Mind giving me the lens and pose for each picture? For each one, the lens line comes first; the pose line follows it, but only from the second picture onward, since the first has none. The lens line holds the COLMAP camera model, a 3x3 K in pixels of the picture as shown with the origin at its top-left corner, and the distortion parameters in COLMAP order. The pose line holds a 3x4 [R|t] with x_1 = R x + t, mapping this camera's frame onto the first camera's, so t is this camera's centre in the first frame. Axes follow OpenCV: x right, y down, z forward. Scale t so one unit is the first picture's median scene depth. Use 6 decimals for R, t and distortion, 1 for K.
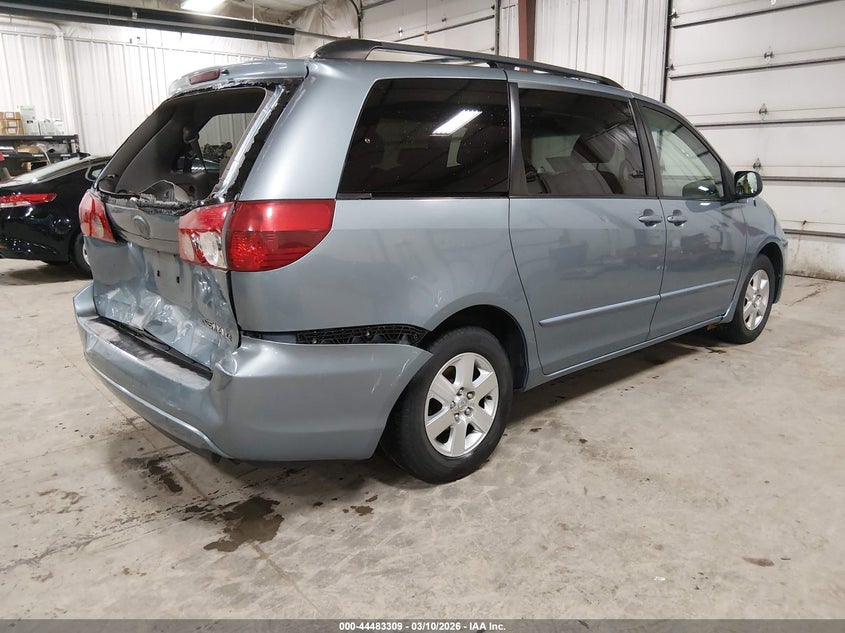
lens RADIAL K [[649.1, 0, 422.5], [0, 649.1, 316.5], [0, 0, 1]] dist [-0.003564, -0.016576]
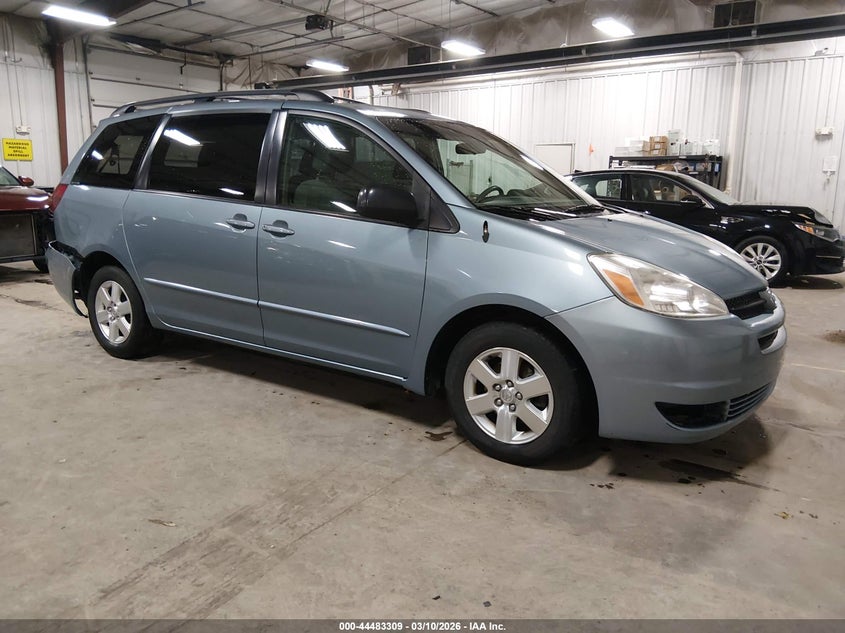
lens RADIAL K [[649.1, 0, 422.5], [0, 649.1, 316.5], [0, 0, 1]] dist [-0.003564, -0.016576]
pose [[0.240272, 0.206098, -0.948574, 1.207881], [-0.236284, 0.960226, 0.148779, -0.191918], [0.941509, 0.188386, 0.279413, 0.837204]]
